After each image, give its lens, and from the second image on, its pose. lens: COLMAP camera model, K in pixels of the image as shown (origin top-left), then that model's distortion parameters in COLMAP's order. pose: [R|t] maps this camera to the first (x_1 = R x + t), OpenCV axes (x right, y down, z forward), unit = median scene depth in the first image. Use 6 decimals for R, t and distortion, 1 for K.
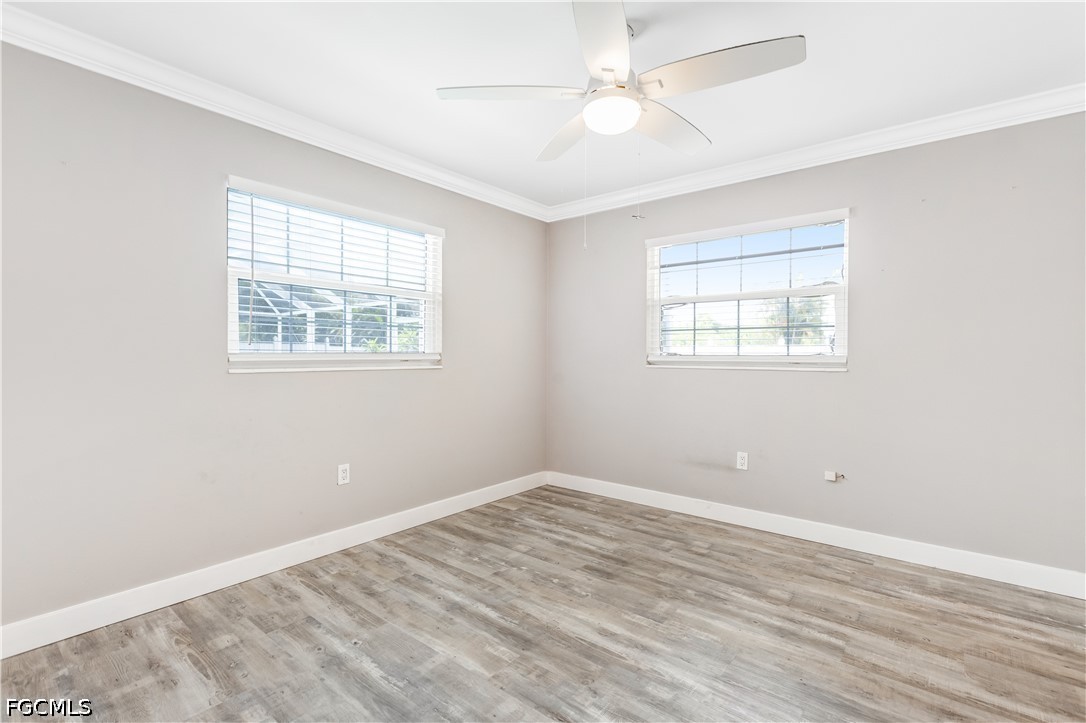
lens RADIAL K [[495.2, 0, 542.1], [0, 495.2, 356.0], [0, 0, 1]] dist [0.000475, 0.000576]
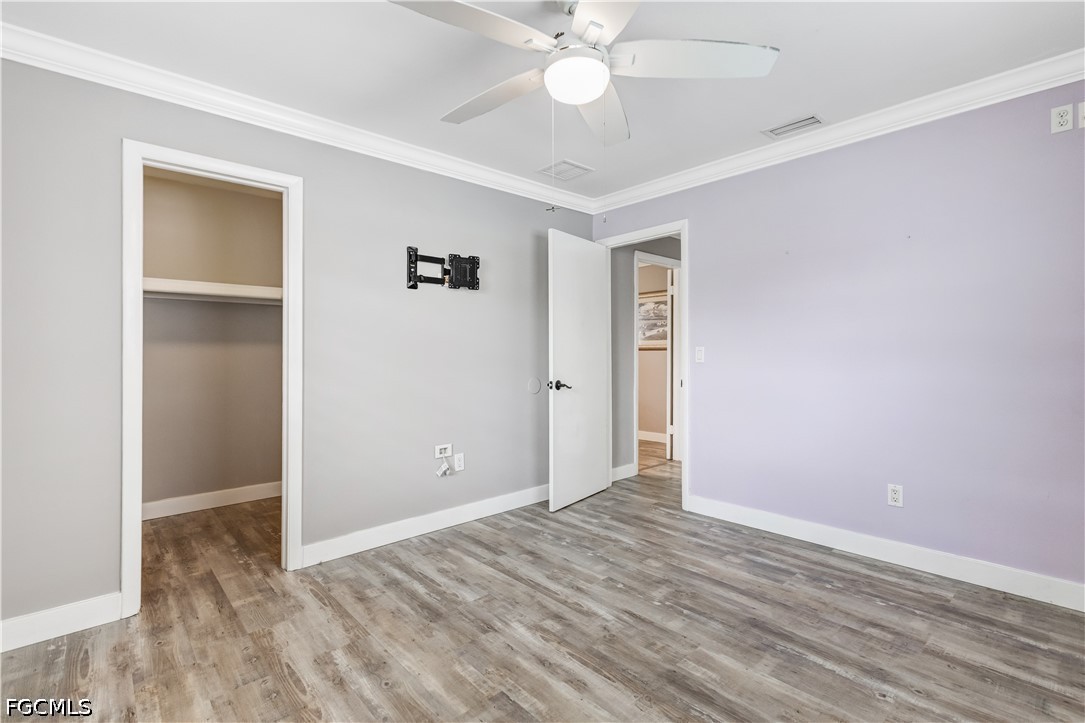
lens RADIAL K [[494.7, 0, 541.6], [0, 494.7, 356.0], [0, 0, 1]] dist [0.000475, 0.000576]
pose [[-0.988311, 0.004207, 0.152392, 0.064065], [0.005045, 0.999974, 0.005112, 0.001706], [-0.152366, 0.005821, -0.988307, 1.966058]]
